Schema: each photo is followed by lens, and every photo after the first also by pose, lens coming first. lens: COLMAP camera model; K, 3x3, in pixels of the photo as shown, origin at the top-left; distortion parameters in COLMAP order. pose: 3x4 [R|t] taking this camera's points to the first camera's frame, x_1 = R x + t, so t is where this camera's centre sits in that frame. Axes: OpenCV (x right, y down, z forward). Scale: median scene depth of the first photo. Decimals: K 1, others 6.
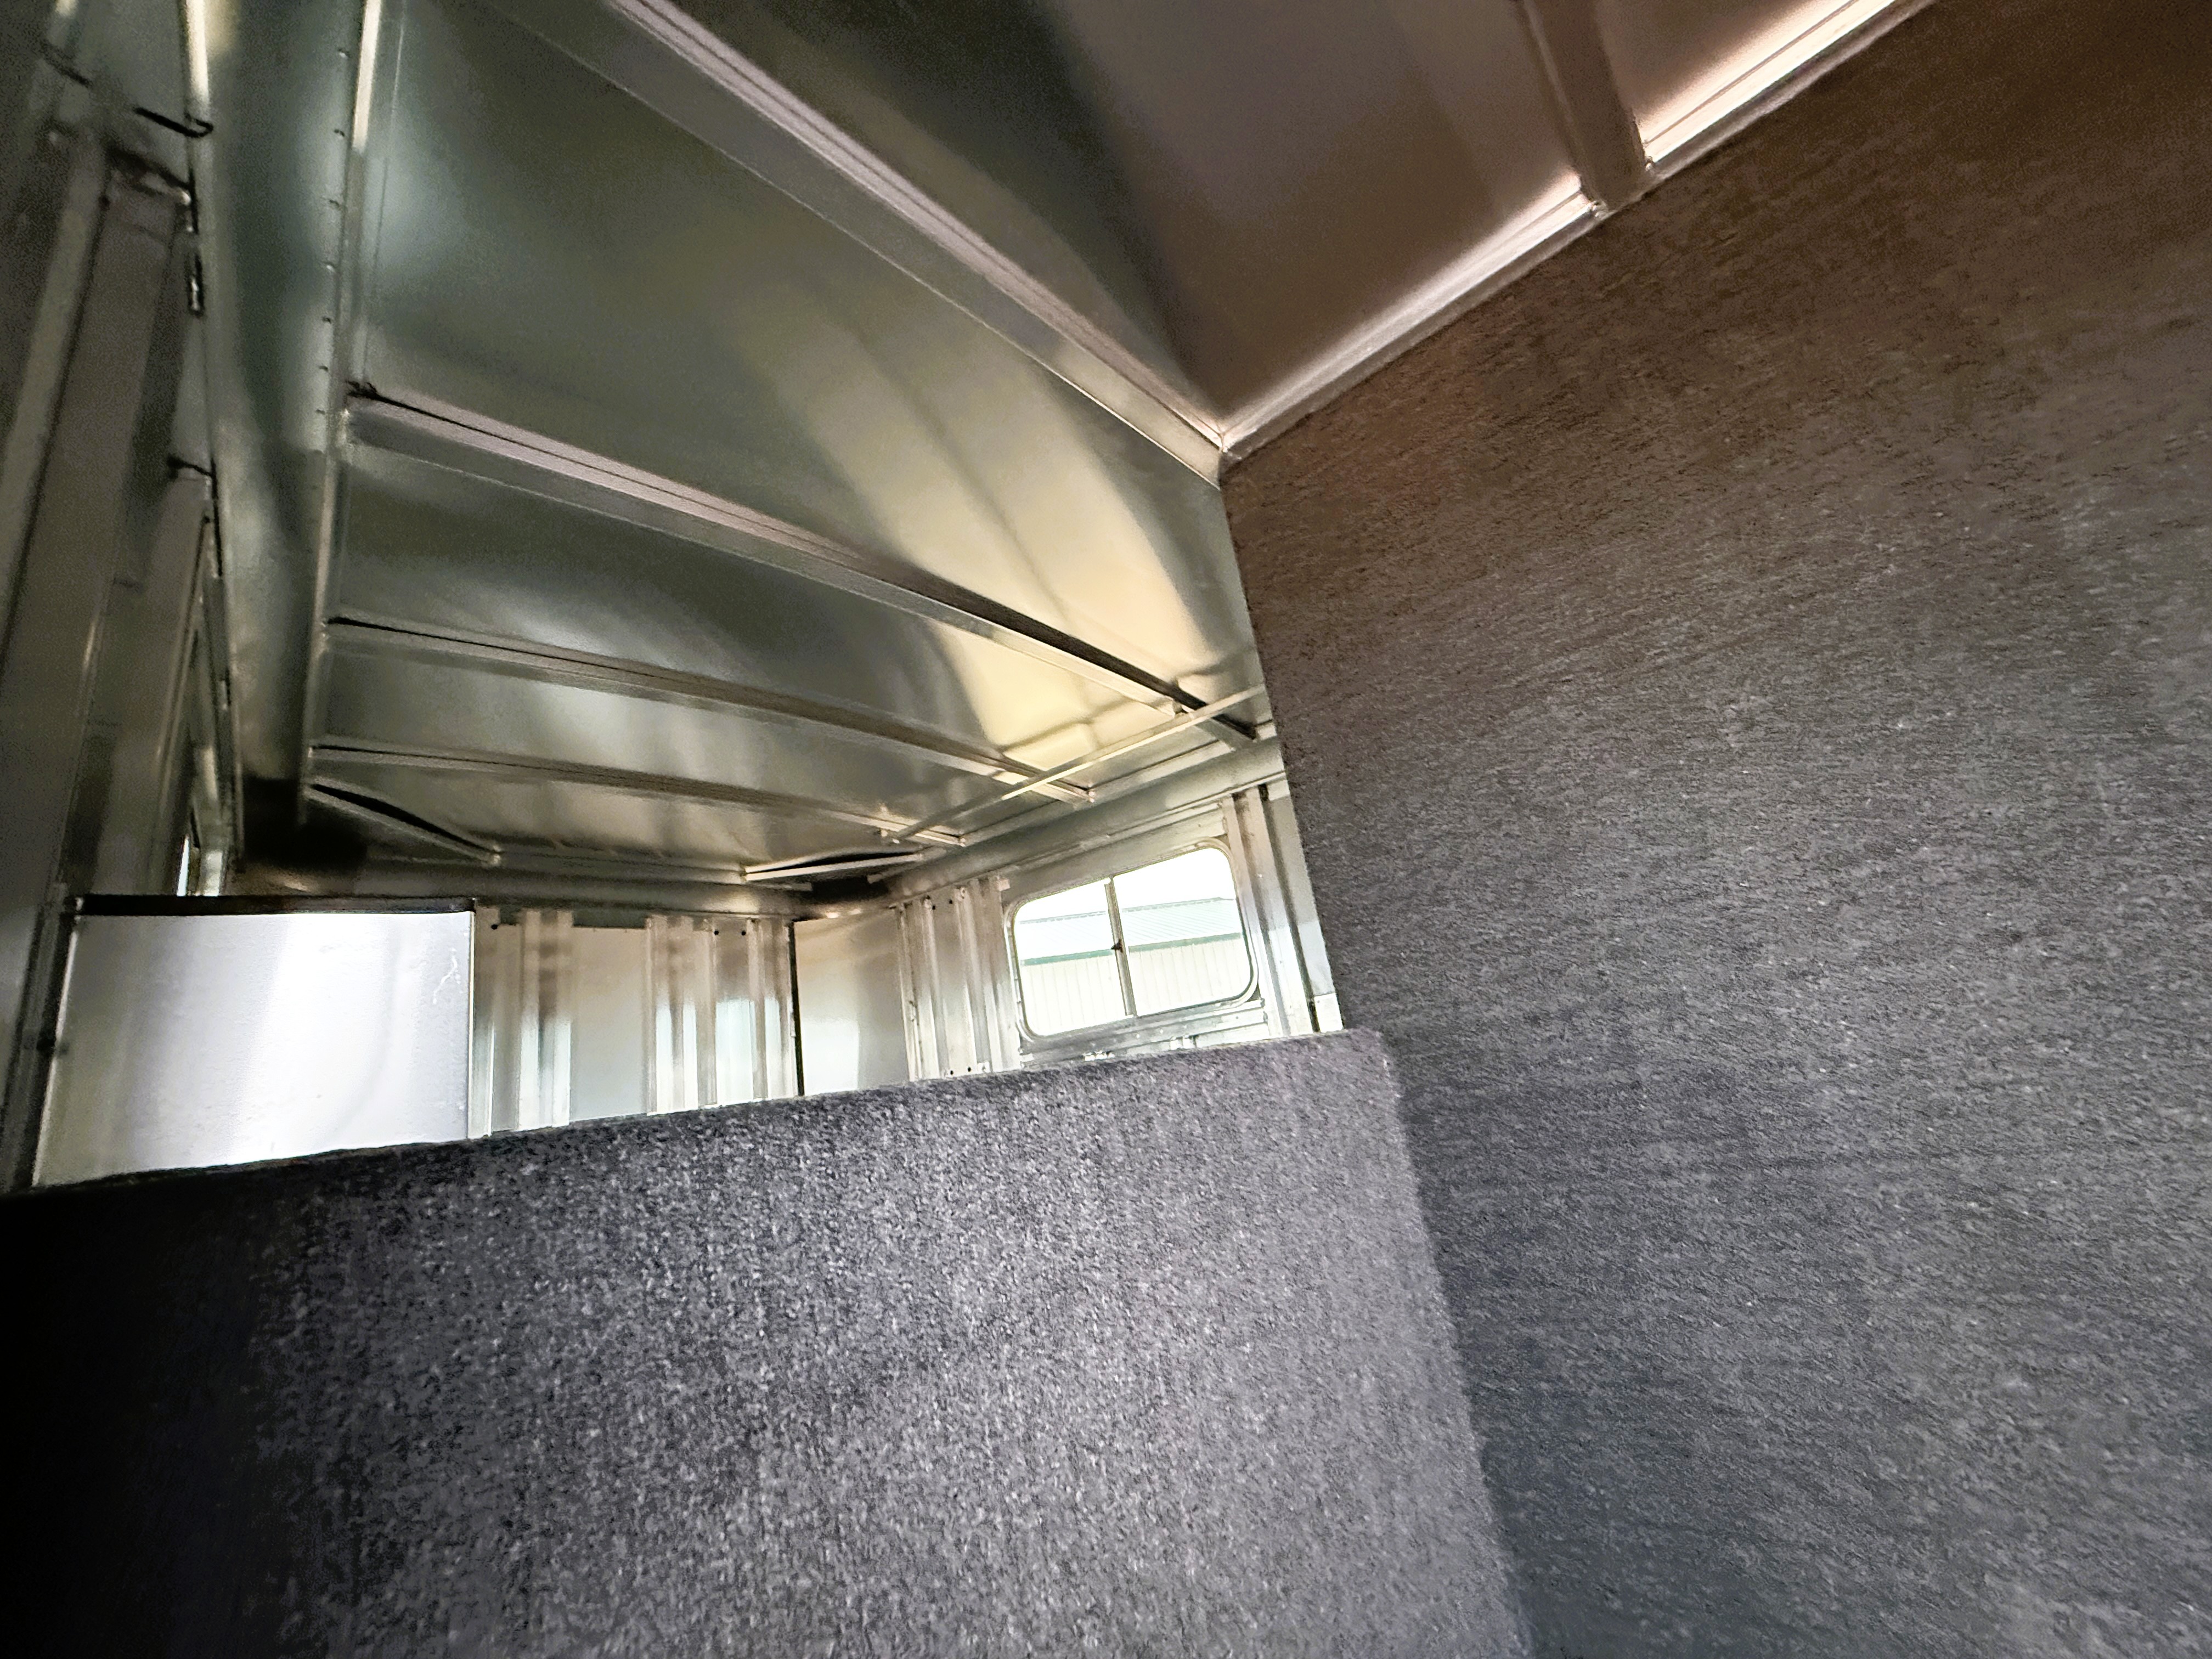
lens RADIAL K [[871.9, 0, 1103.5], [0, 871.9, 837.1], [0, 0, 1]] dist [-0.003506, 0.001152]
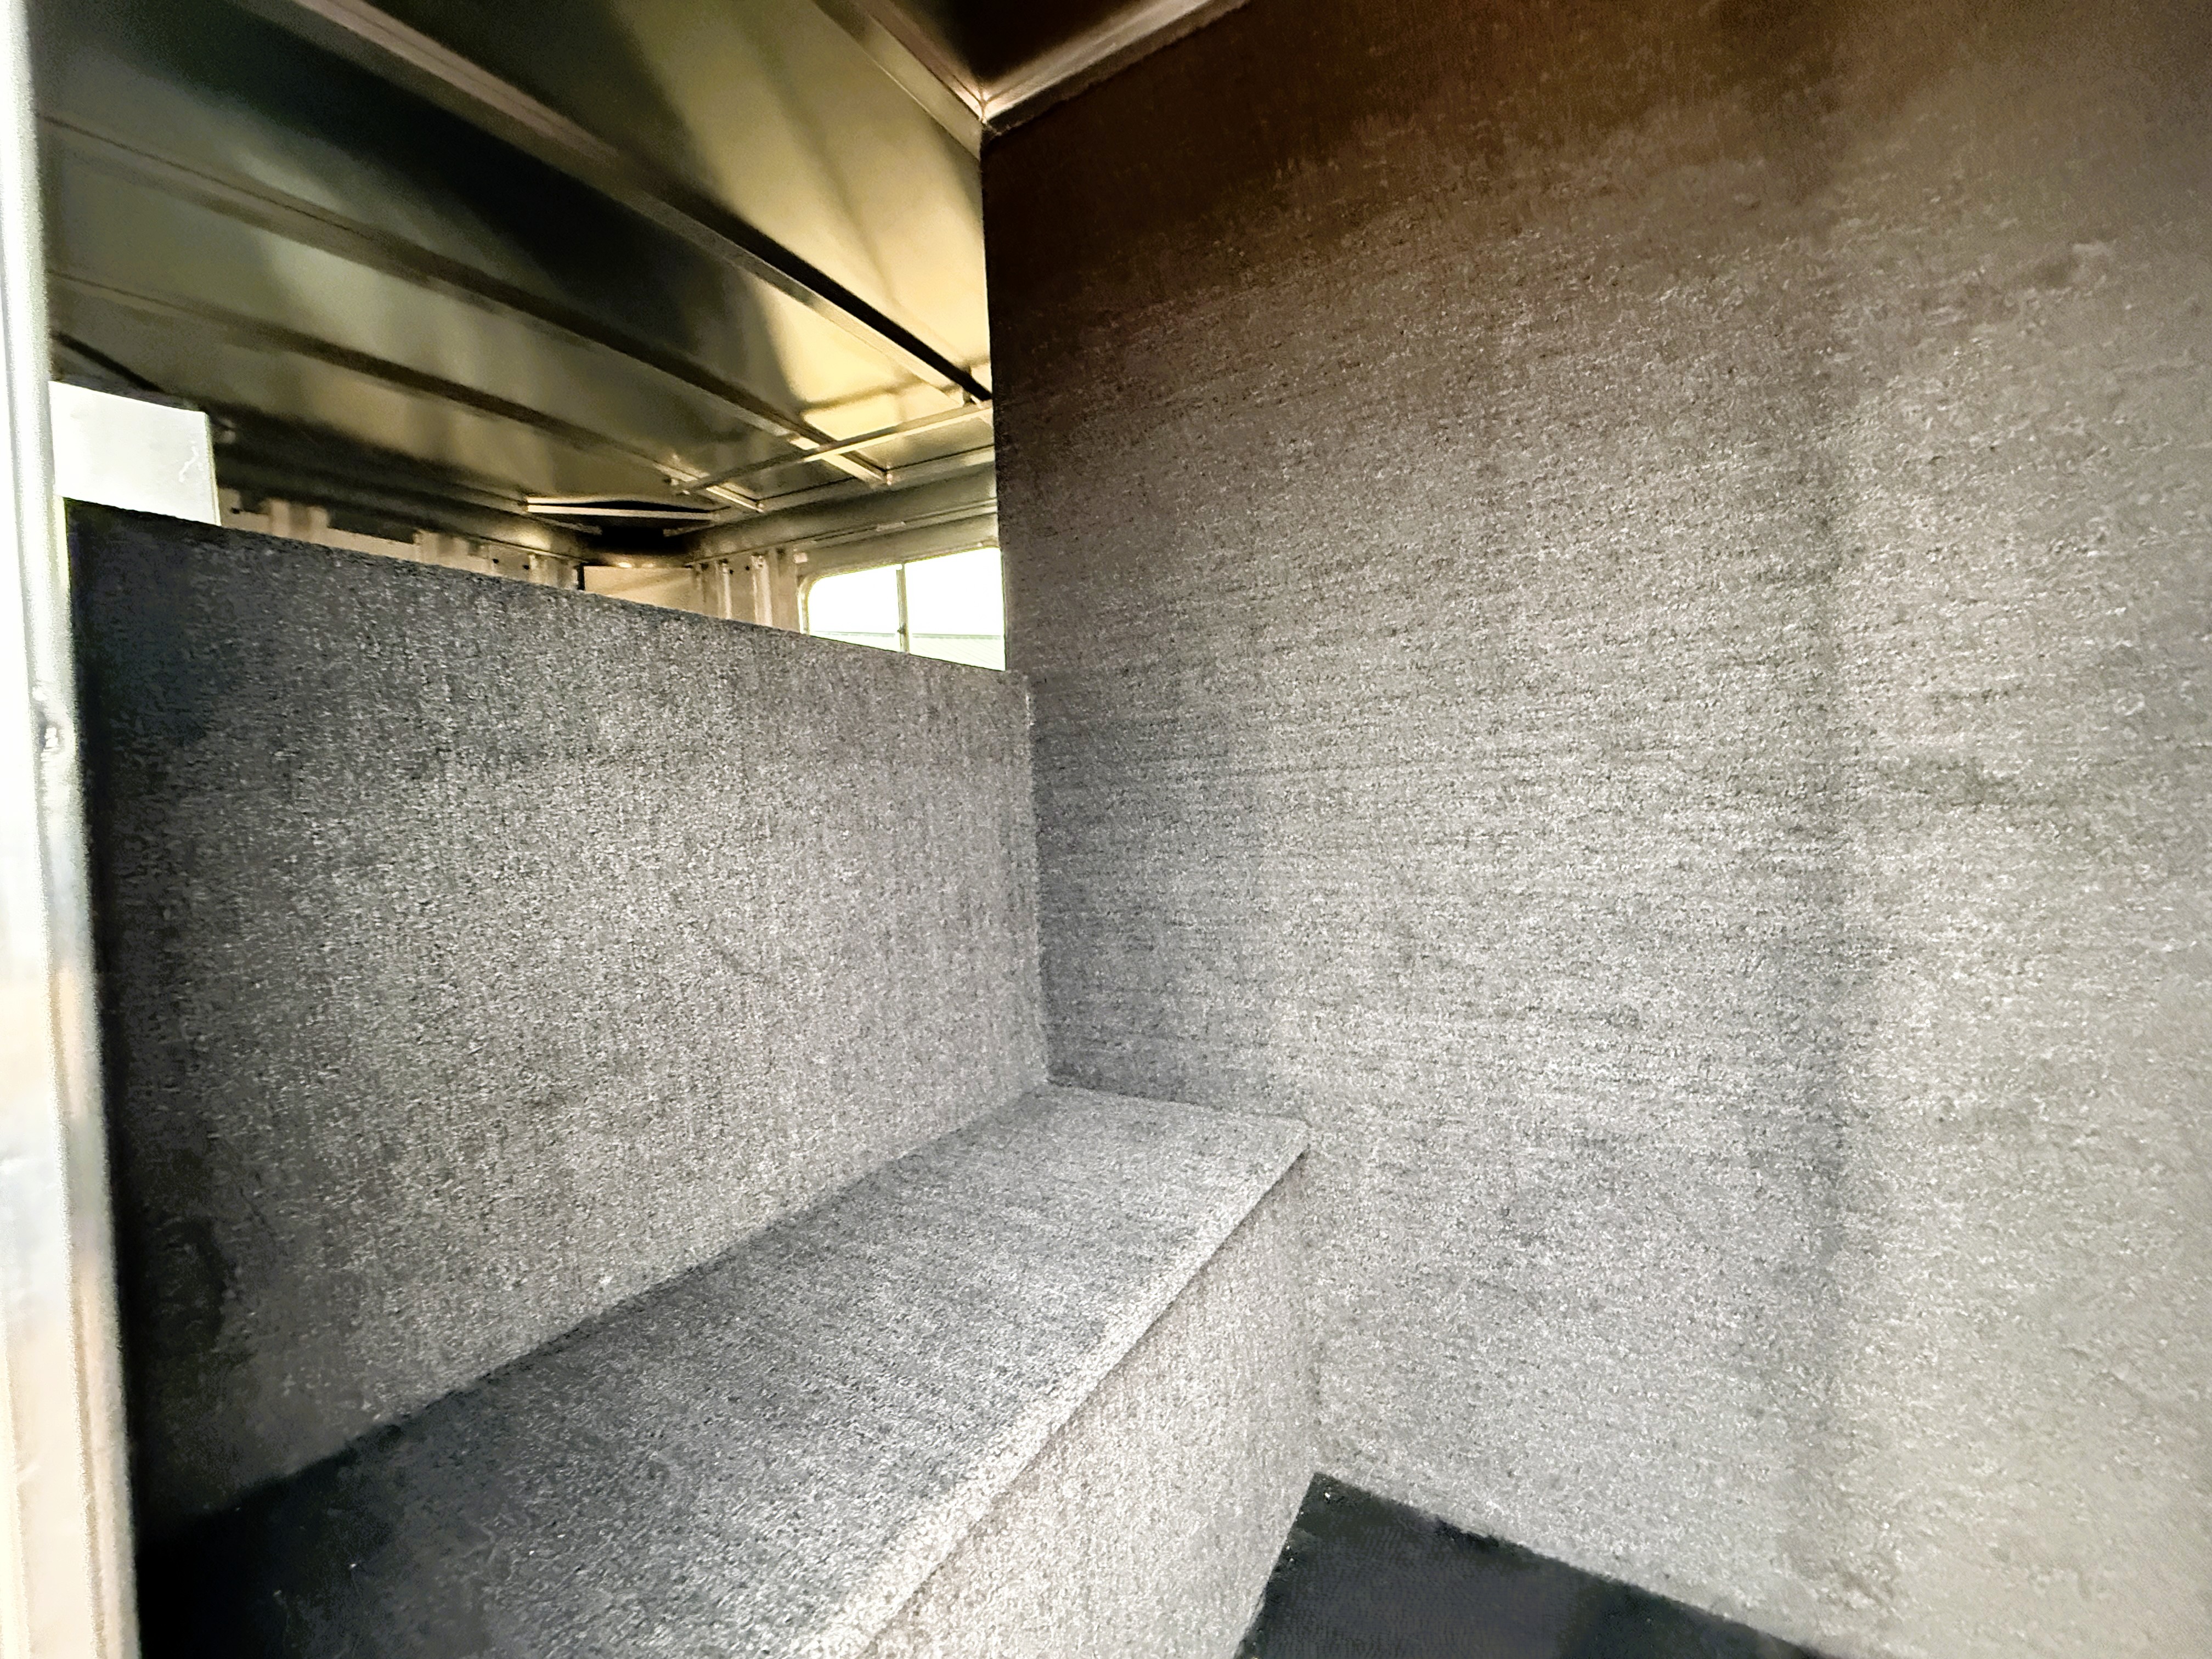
lens RADIAL K [[871.9, 0, 1101.0], [0, 871.9, 831.2], [0, 0, 1]] dist [-0.003506, 0.001152]
pose [[0.978416, 0.104271, 0.178406, 0.258609], [-0.150855, 0.950451, 0.271819, 0.088902], [-0.141224, -0.292866, 0.945667, -0.374478]]
